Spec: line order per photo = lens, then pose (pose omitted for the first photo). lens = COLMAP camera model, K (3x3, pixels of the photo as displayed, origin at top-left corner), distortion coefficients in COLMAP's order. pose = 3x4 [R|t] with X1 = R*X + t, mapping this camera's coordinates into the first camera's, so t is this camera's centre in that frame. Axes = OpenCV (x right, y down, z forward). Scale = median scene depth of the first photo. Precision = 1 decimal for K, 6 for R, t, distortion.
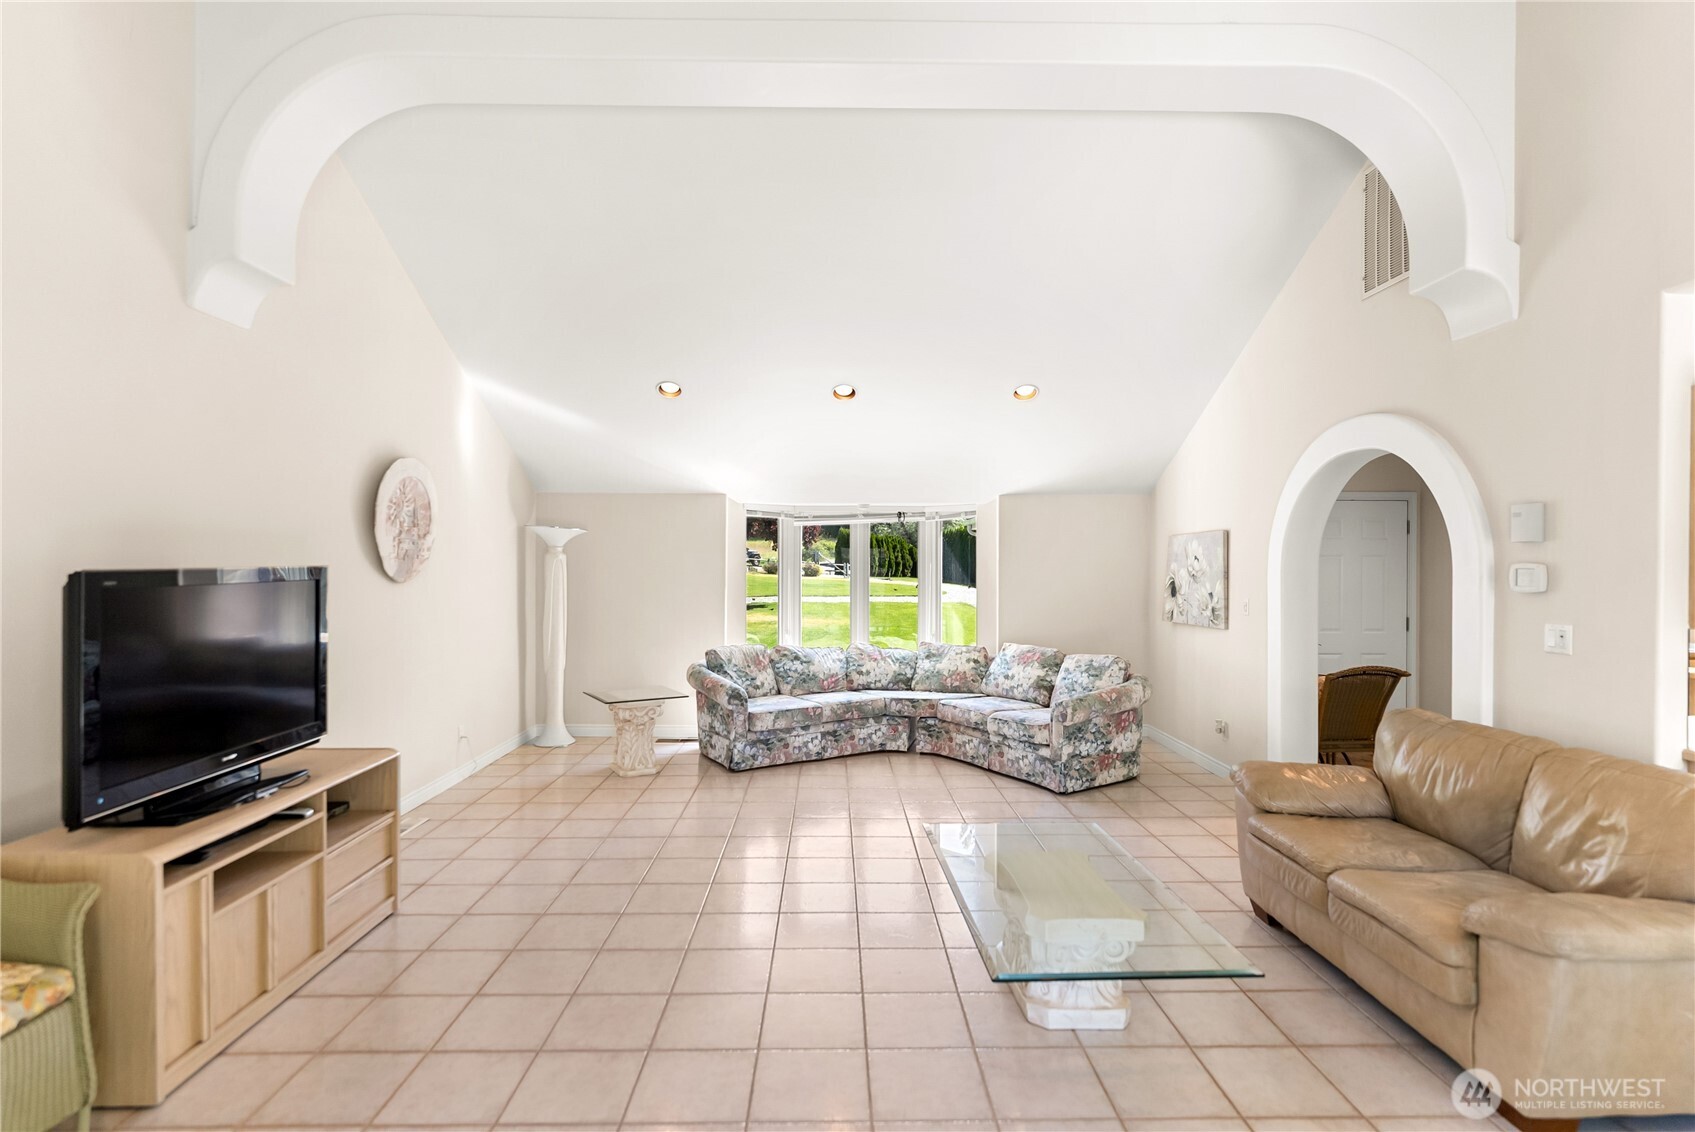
lens RADIAL K [[831.5, 0, 844.7], [0, 831.5, 567.5], [0, 0, 1]] dist [0.000063, -0.001762]
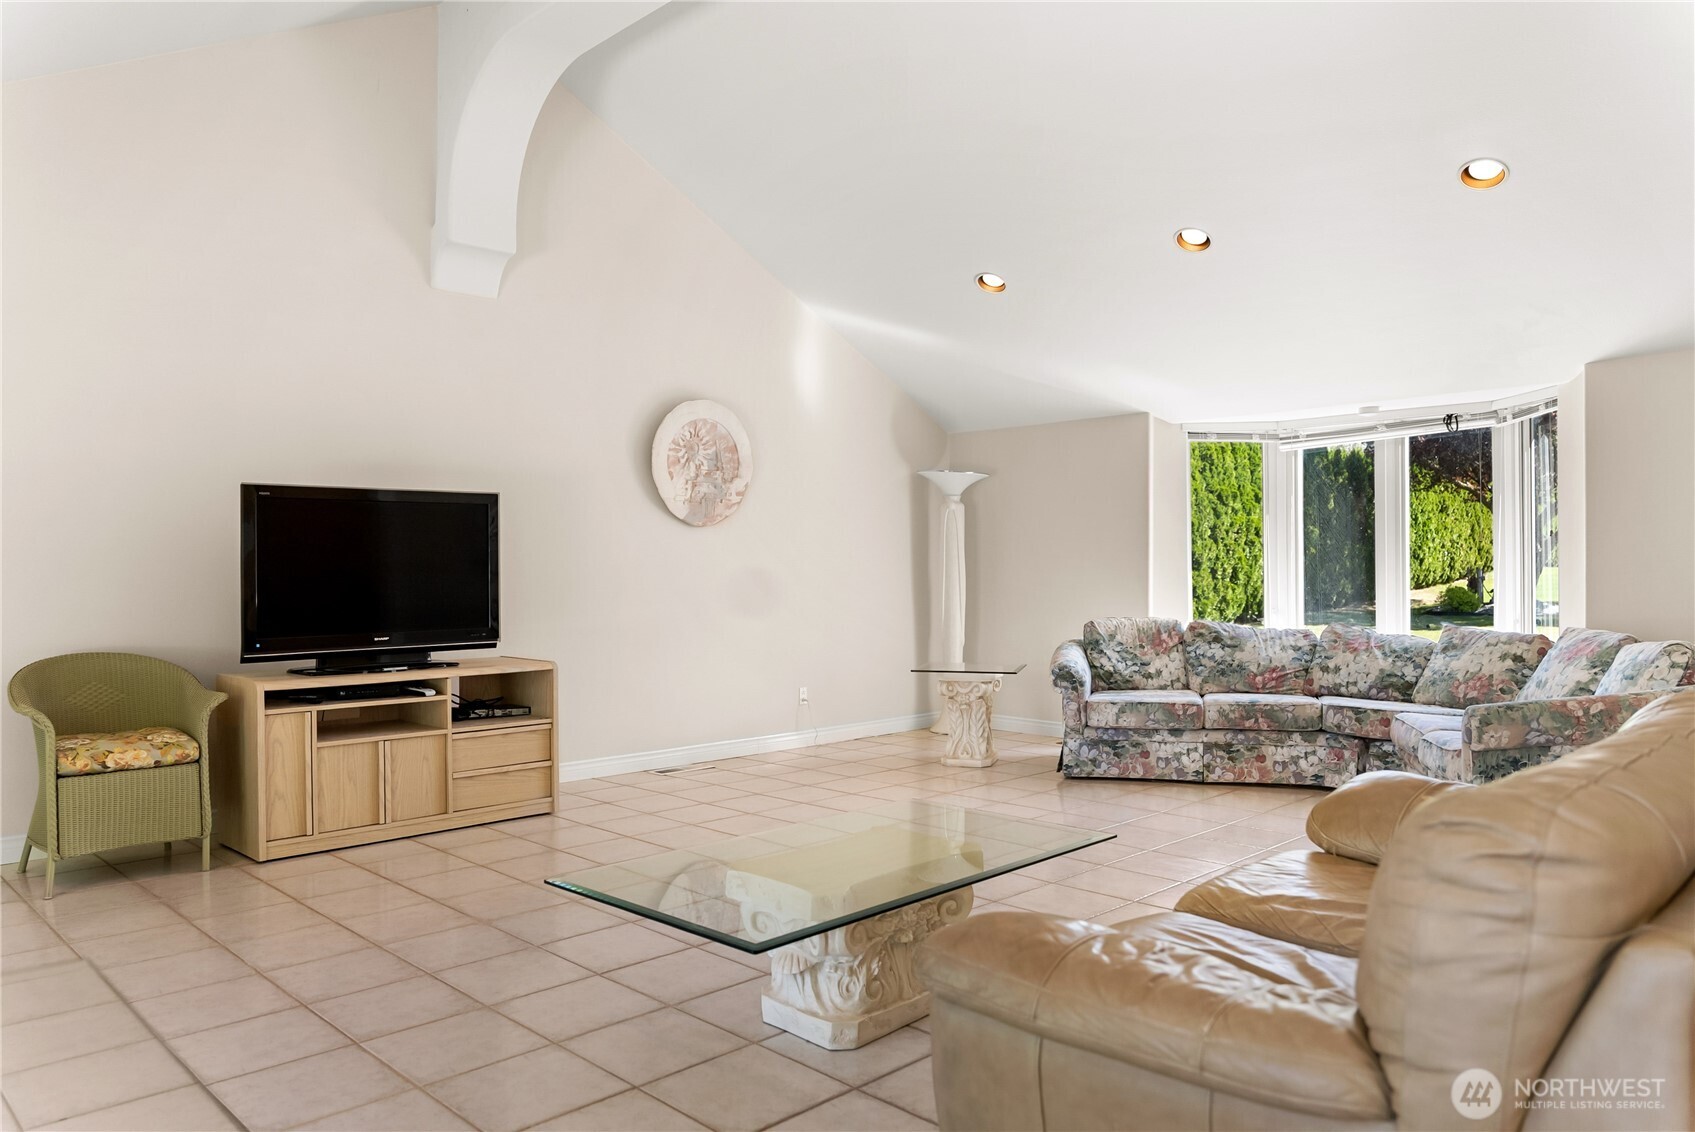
lens RADIAL K [[1155.0, 0, 847.1], [0, 1155.0, 567.6], [0, 0, 1]] dist [-0.007300, -0.007467]
pose [[0.691834, -0.006703, -0.722026, 0.449174], [0.002583, 0.999973, -0.006809, 0.059582], [0.722052, 0.002846, 0.691833, 0.131868]]
